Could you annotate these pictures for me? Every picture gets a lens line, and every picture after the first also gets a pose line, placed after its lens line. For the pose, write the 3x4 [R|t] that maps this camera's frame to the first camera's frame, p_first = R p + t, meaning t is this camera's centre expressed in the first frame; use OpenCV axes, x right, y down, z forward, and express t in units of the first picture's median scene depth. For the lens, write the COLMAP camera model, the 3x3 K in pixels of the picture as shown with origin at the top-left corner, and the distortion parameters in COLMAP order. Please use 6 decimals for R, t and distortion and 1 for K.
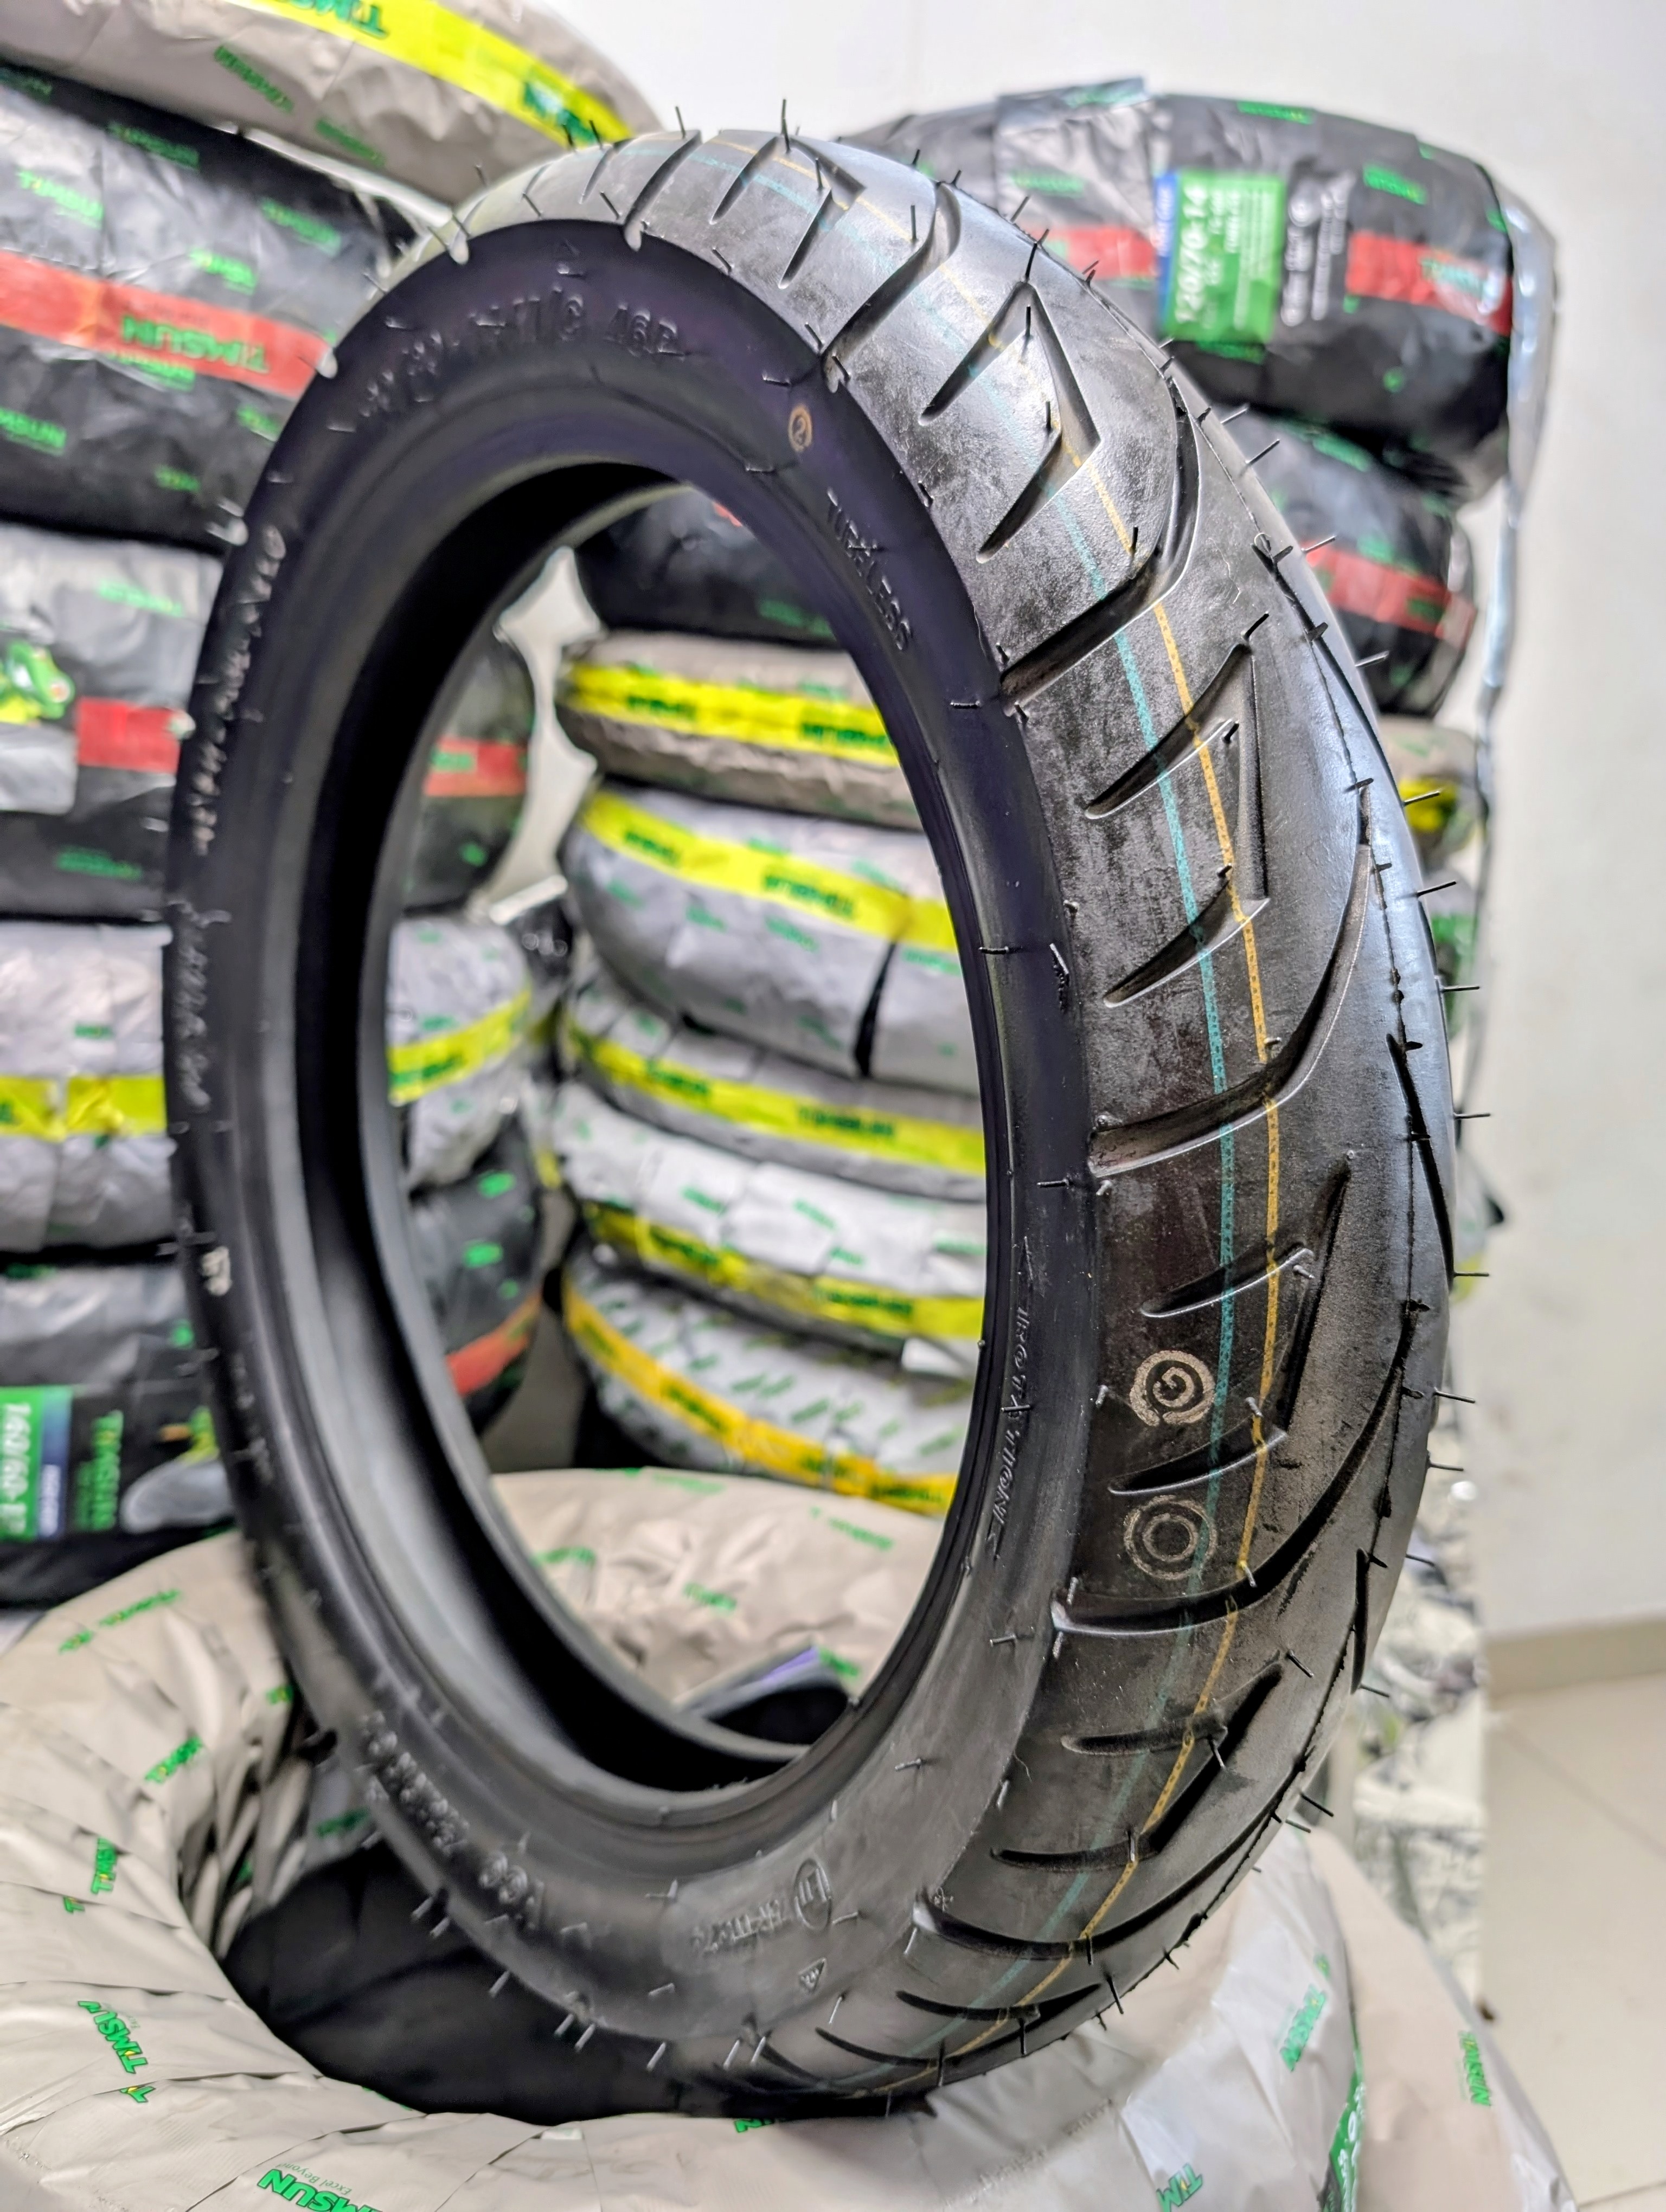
lens RADIAL K [[1706.1, 0, 825.7], [0, 1706.1, 1142.0], [0, 0, 1]] dist [0.088558, -0.155055]
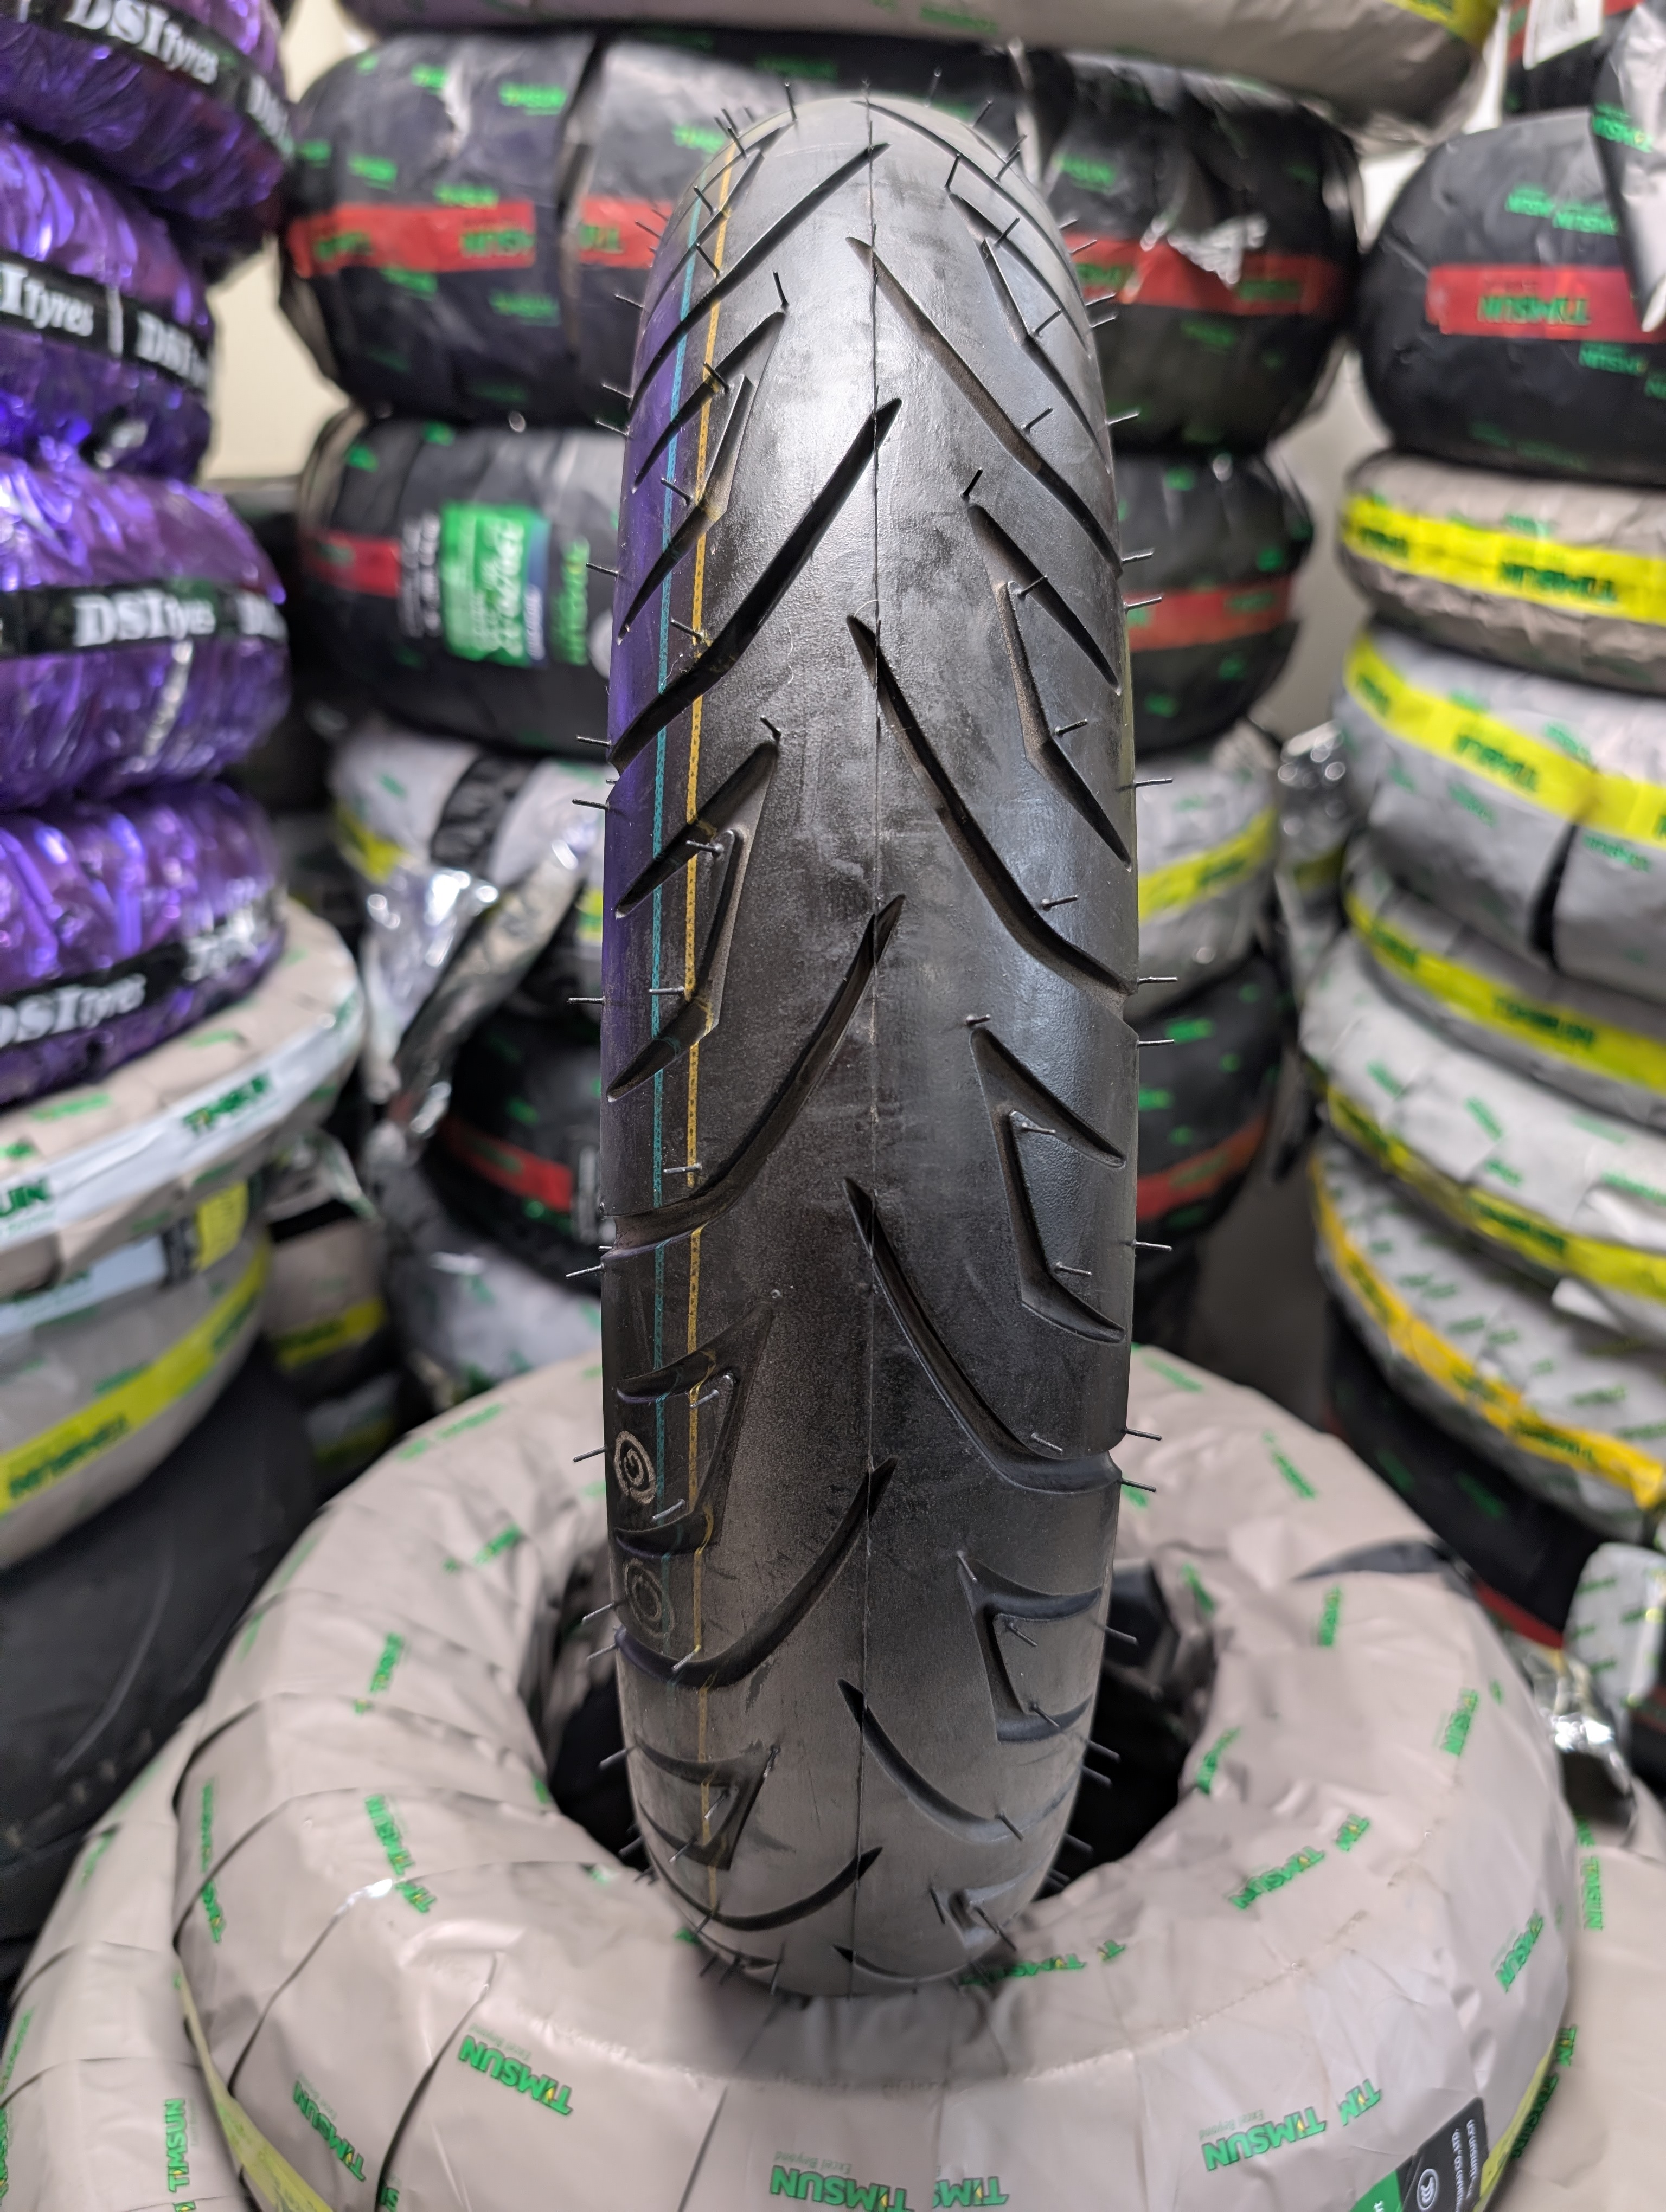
lens RADIAL K [[1716.0, 0, 833.0], [0, 1716.0, 1106.0], [0, 0, 1]] dist [0.009248, 0.004849]
pose [[0.764465, 0.167136, -0.622623, 0.314826], [-0.082146, 0.983190, 0.163066, -0.088543], [0.639411, -0.073512, 0.765343, 0.097780]]
